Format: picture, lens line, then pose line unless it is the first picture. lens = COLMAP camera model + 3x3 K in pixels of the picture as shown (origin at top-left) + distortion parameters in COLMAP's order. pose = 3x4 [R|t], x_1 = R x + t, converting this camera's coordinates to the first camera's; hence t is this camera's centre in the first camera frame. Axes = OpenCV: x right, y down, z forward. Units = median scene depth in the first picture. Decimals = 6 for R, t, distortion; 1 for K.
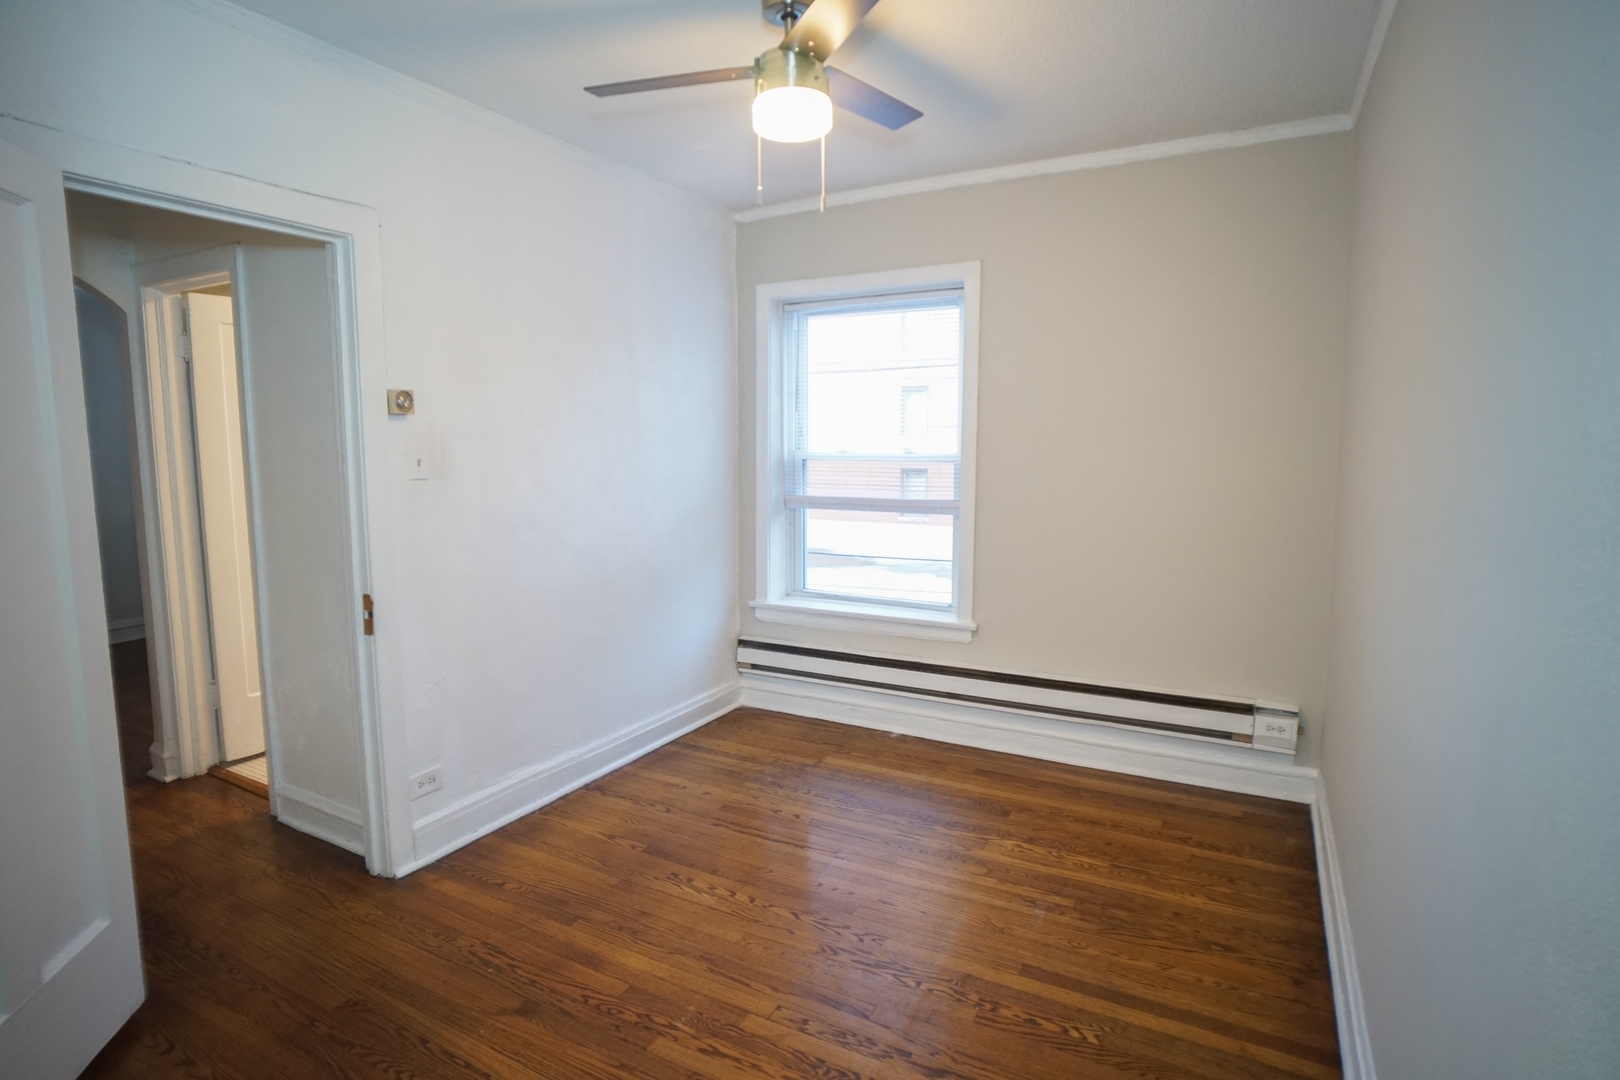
lens RADIAL K [[834.1, 0, 799.6], [0, 834.1, 544.7], [0, 0, 1]] dist [-0.051794, 0.023040]
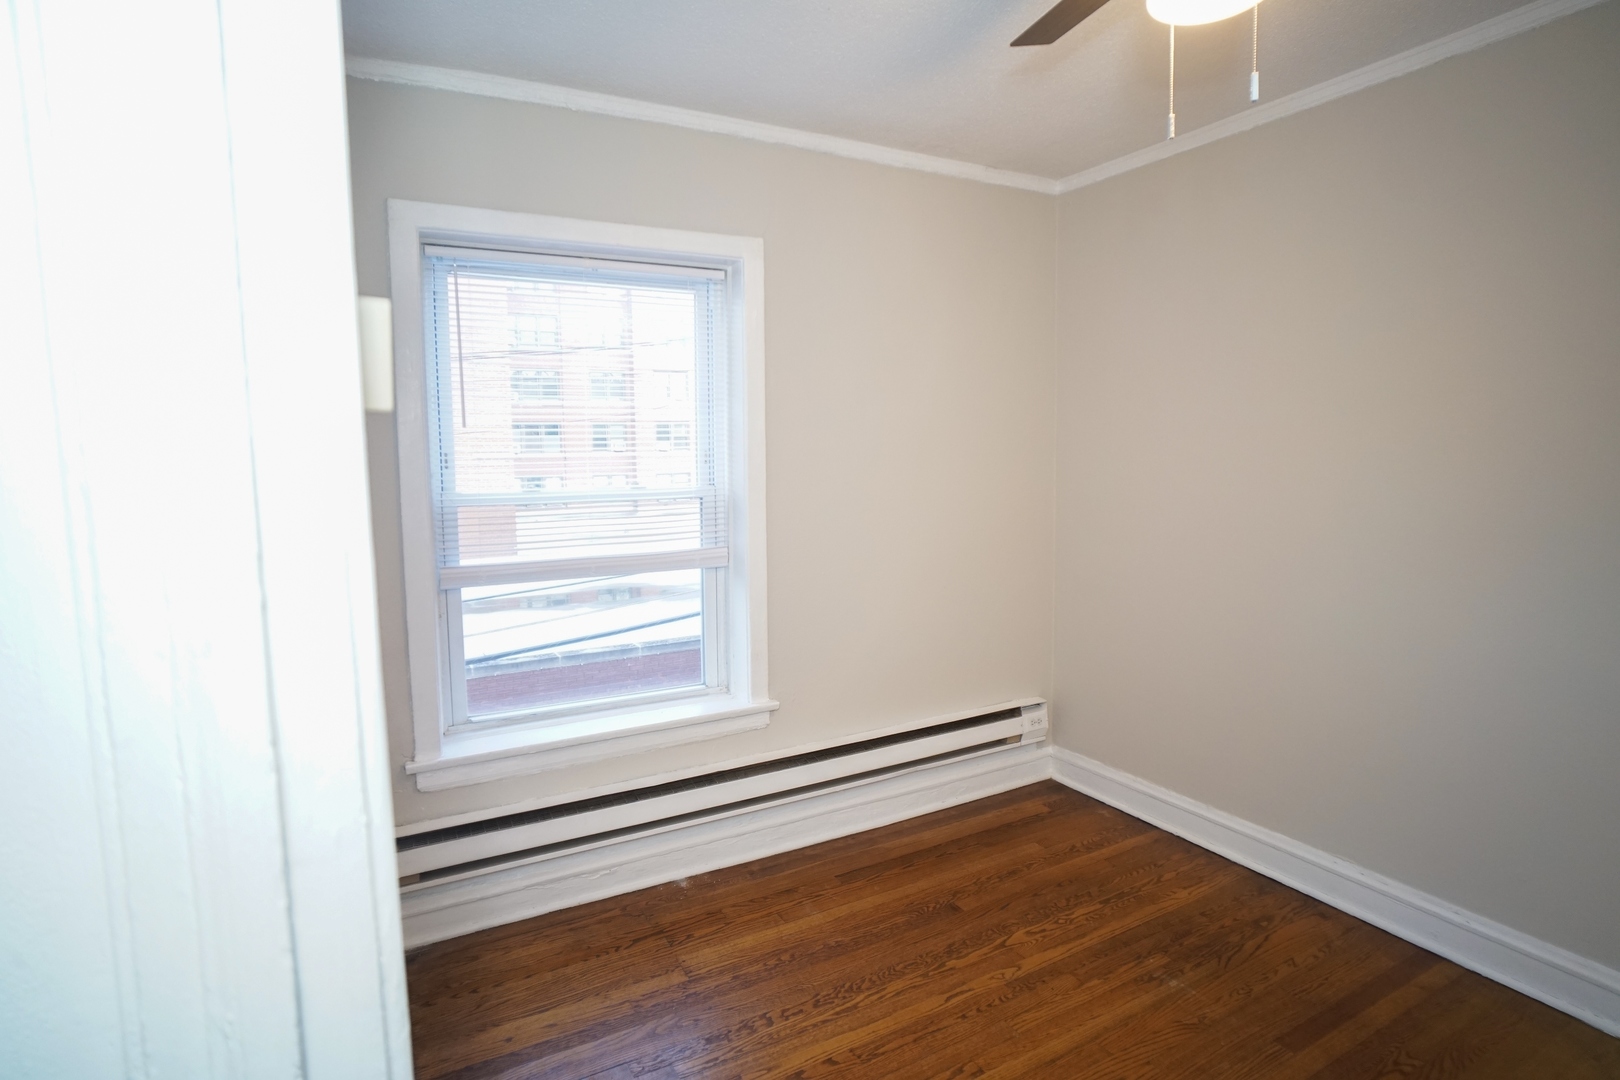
lens RADIAL K [[834.1, 0, 804.6], [0, 834.1, 539.2], [0, 0, 1]] dist [-0.051794, 0.023040]
pose [[0.529809, -0.093043, 0.842998, -0.451052], [0.117020, 0.992477, 0.035996, -0.086877], [-0.840005, 0.079577, 0.536711, 0.571350]]
